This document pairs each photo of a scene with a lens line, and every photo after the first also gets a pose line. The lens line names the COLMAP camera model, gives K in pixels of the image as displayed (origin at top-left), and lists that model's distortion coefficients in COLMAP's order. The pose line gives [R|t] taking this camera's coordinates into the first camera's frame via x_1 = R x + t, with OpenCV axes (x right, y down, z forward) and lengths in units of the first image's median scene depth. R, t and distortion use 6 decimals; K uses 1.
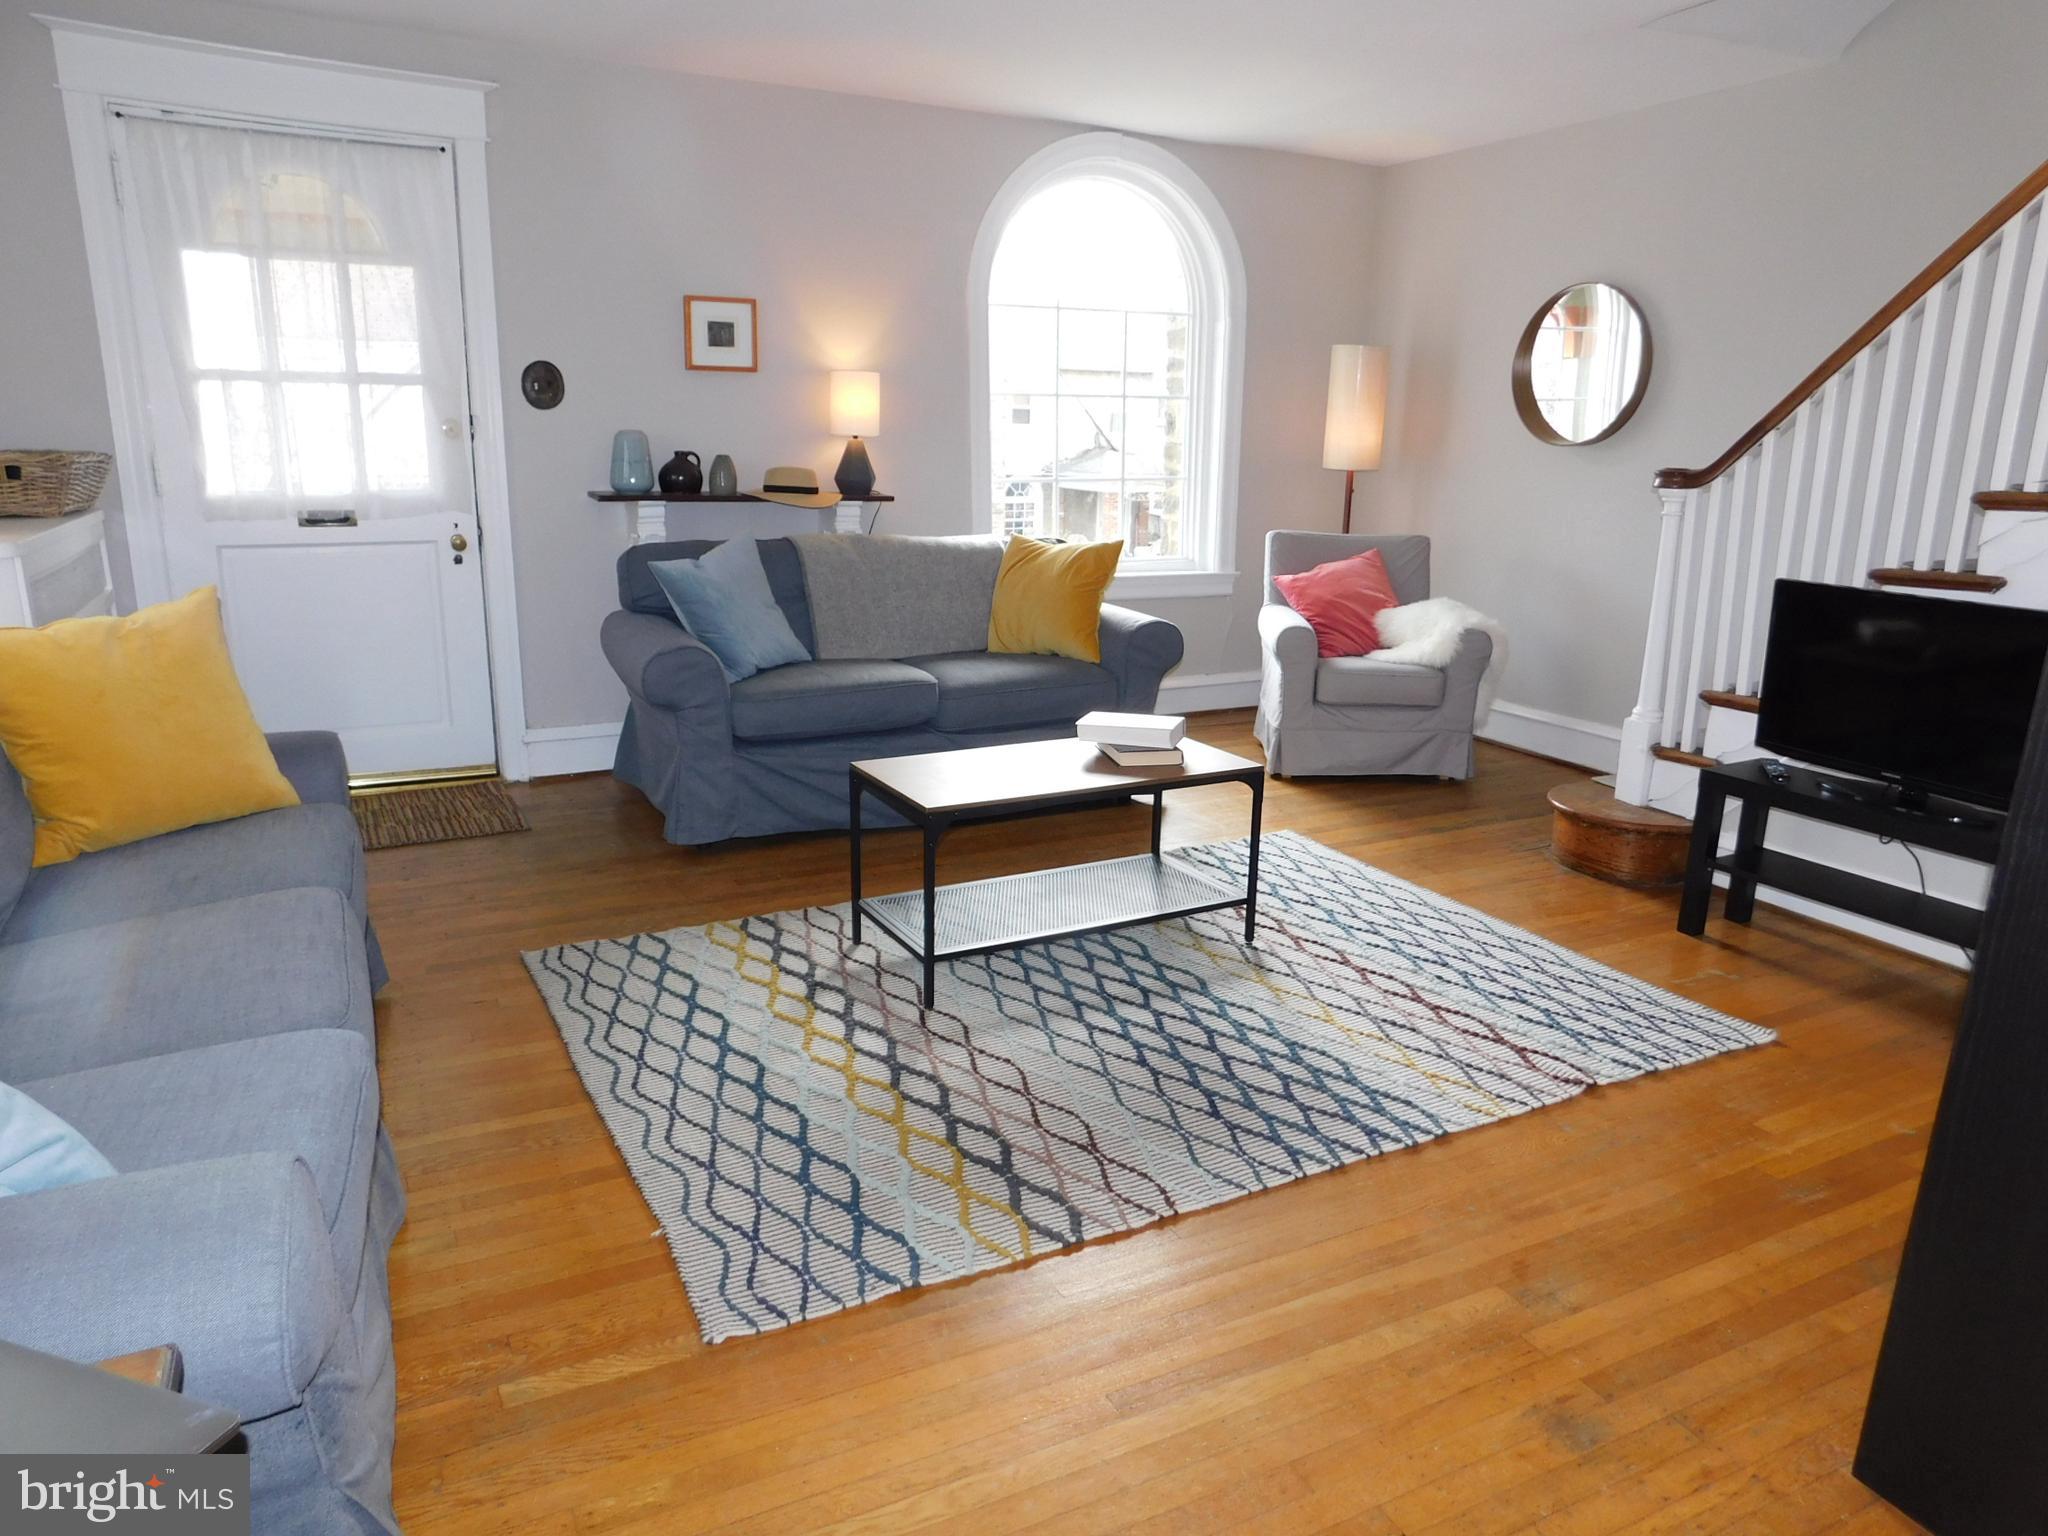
lens RADIAL K [[1356.7, 0, 1027.9], [0, 1356.7, 765.7], [0, 0, 1]] dist [-0.065136, 0.058774]
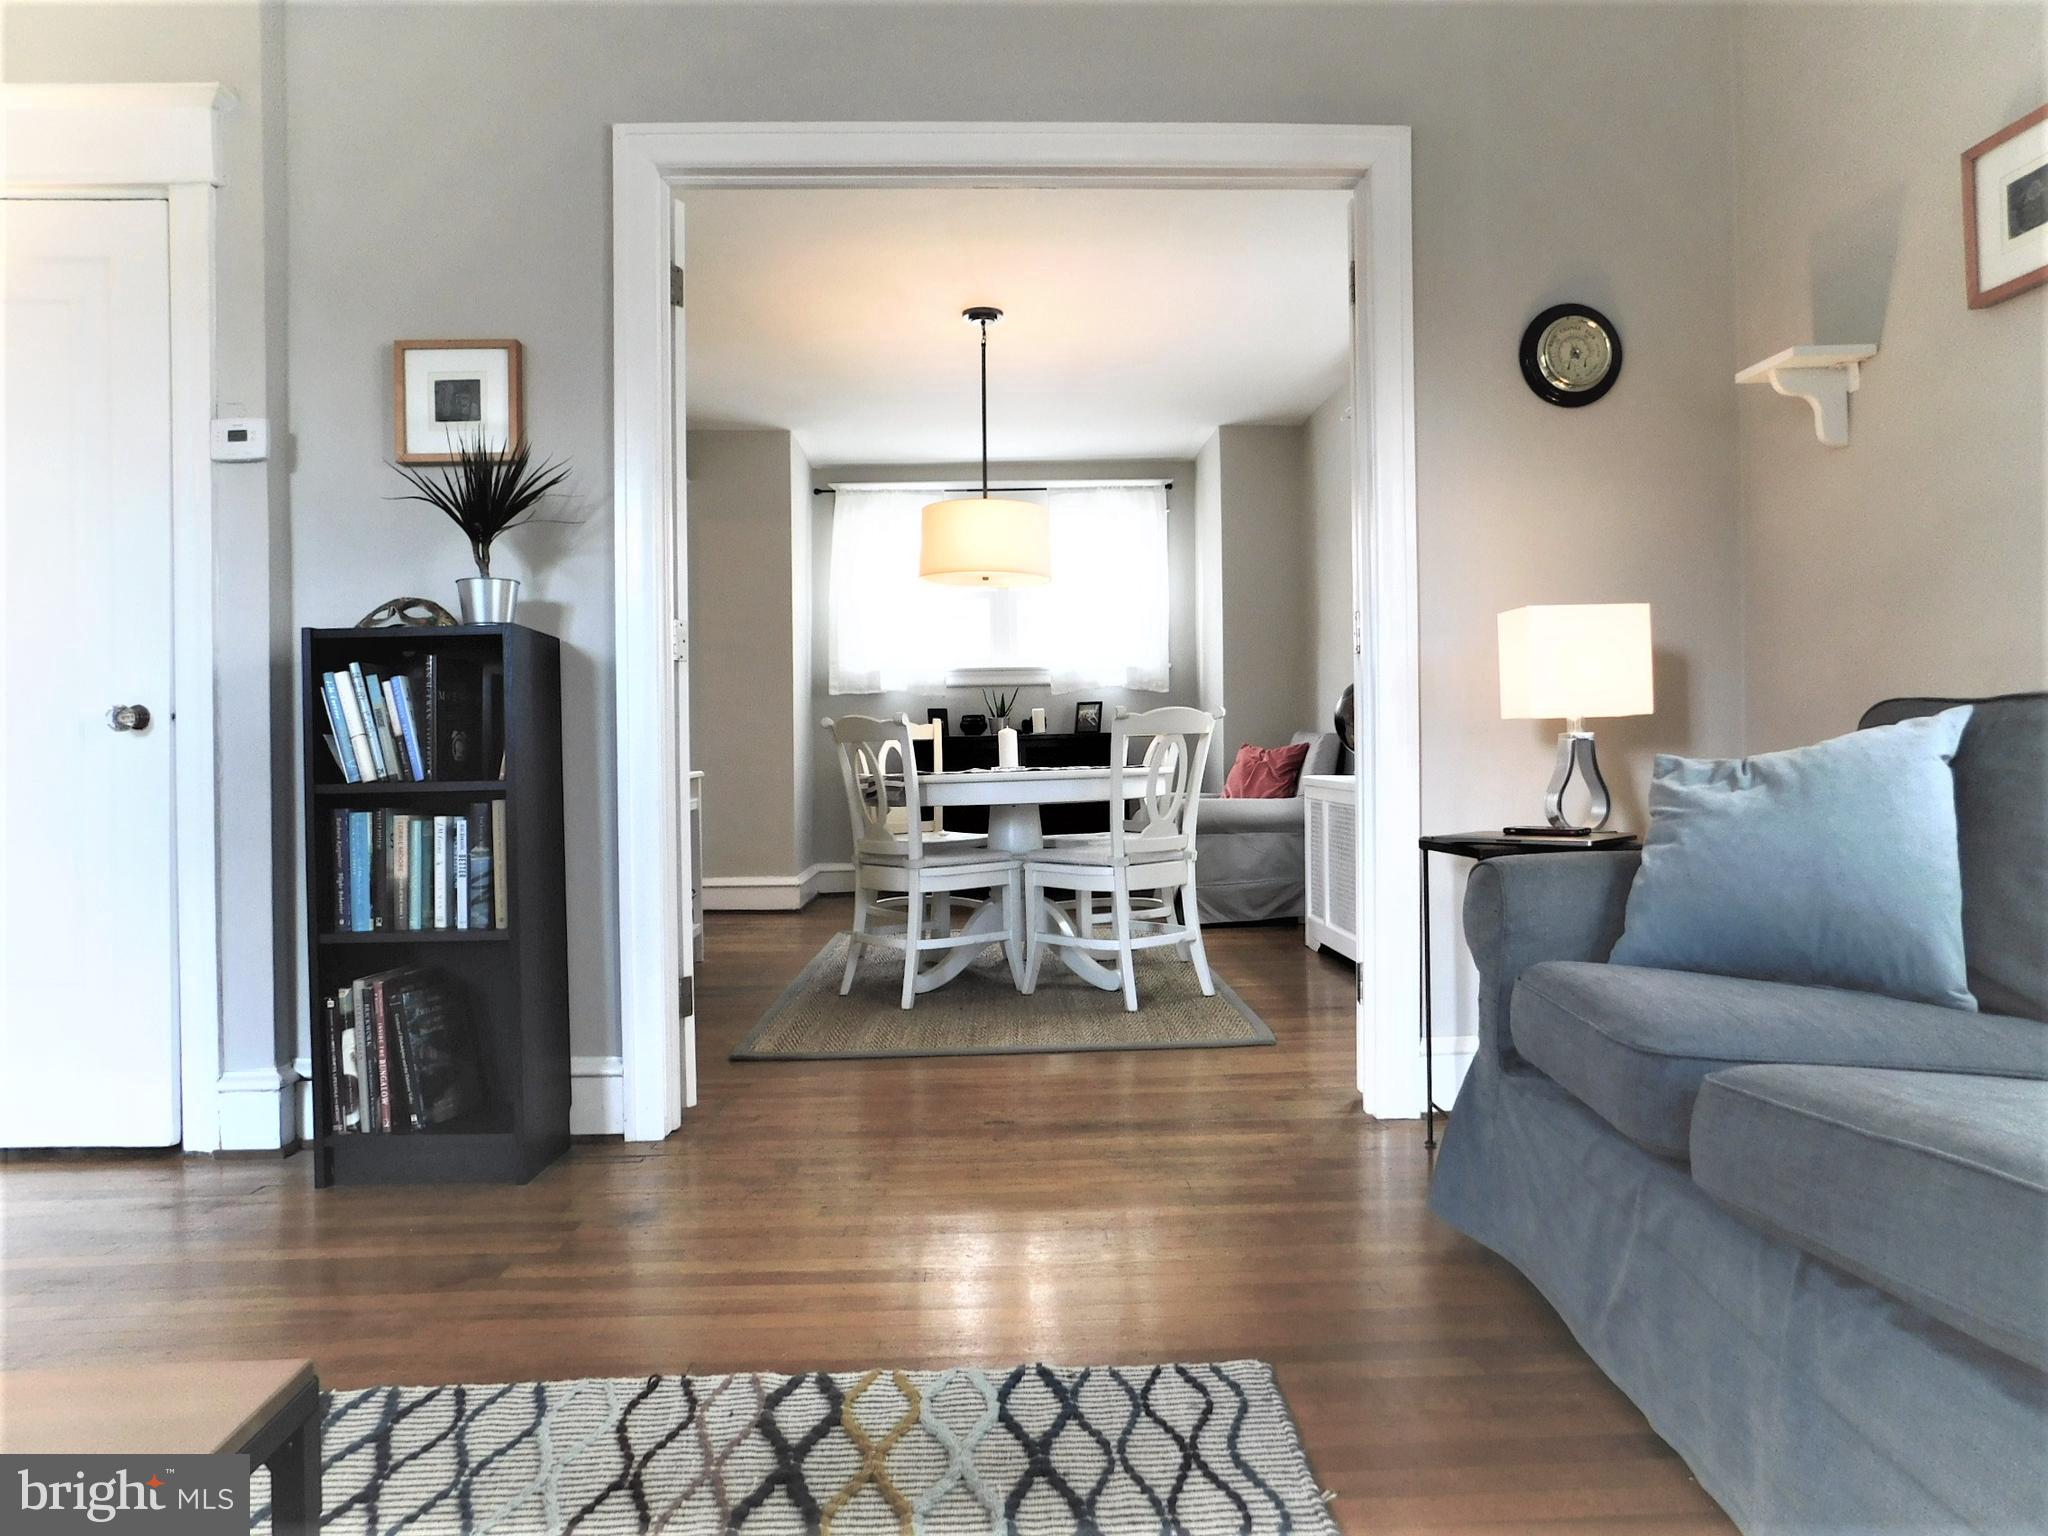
lens RADIAL K [[1356.7, 0, 1025.7], [0, 1356.7, 760.3], [0, 0, 1]] dist [-0.065136, 0.058774]
pose [[-0.901893, -0.007724, 0.431889, -0.325811], [0.100115, 0.968877, 0.226394, -0.131805], [-0.420196, 0.247422, -0.873051, 1.191554]]
